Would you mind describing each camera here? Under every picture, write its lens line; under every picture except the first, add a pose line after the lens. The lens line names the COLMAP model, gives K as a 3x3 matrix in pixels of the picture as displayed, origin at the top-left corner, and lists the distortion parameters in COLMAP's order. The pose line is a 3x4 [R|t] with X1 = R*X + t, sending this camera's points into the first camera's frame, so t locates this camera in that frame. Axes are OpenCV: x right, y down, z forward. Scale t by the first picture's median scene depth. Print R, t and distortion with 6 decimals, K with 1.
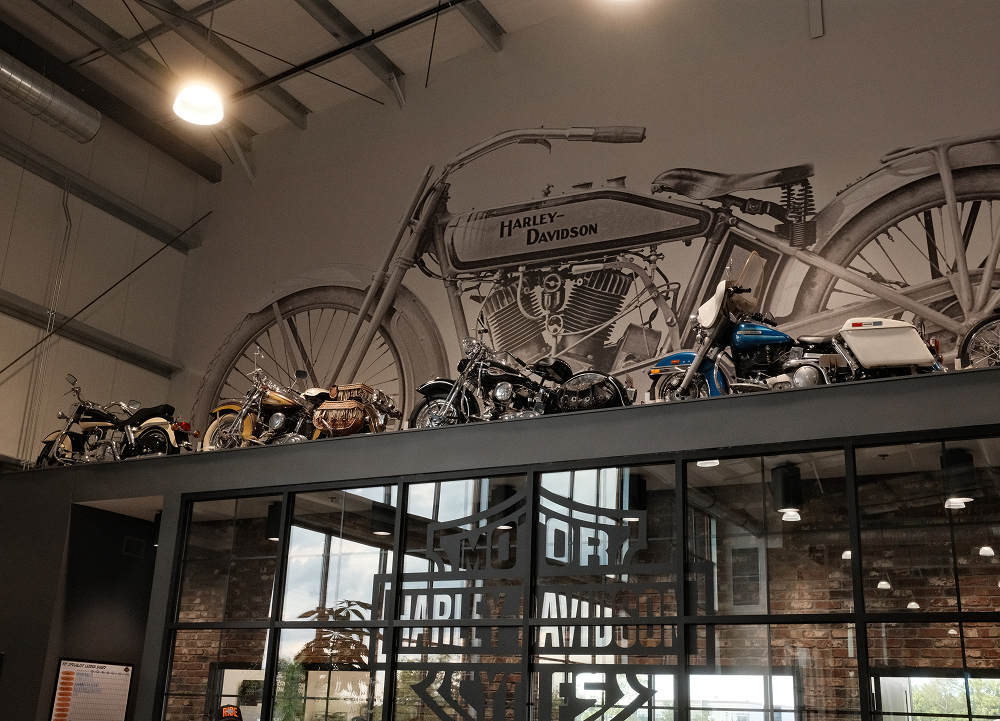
lens RADIAL K [[1077.7, 0, 500.0], [0, 1077.7, 360.5], [0, 0, 1]] dist [-0.012414, -0.012809]
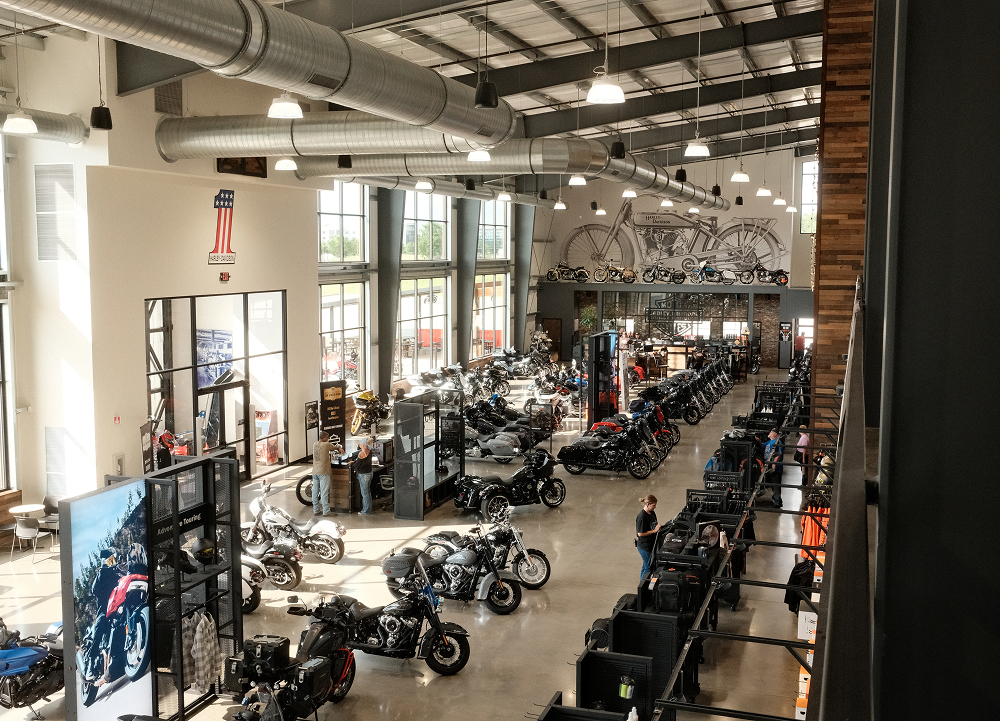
lens RADIAL K [[1077.7, 0, 500.0], [0, 1077.7, 360.5], [0, 0, 1]] dist [-0.012414, -0.012809]
pose [[0.984494, -0.051342, 0.167738, -1.582215], [-0.024009, 0.907774, 0.418772, -1.661682], [-0.173769, -0.416306, 0.892465, -3.566474]]
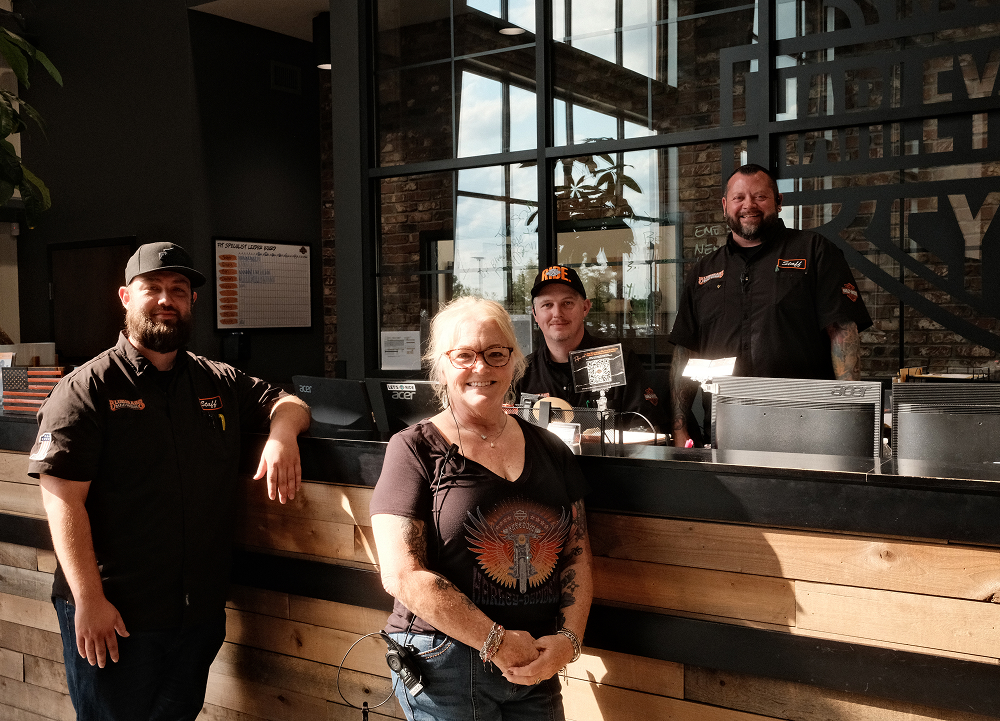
lens RADIAL K [[1077.7, 0, 500.0], [0, 1077.7, 360.5], [0, 0, 1]] dist [-0.012414, -0.012809]
pose [[0.994368, -0.047636, -0.094673, -0.155495], [0.078286, 0.932279, 0.353168, 0.114868], [0.071438, -0.358590, 0.930758, 0.319996]]
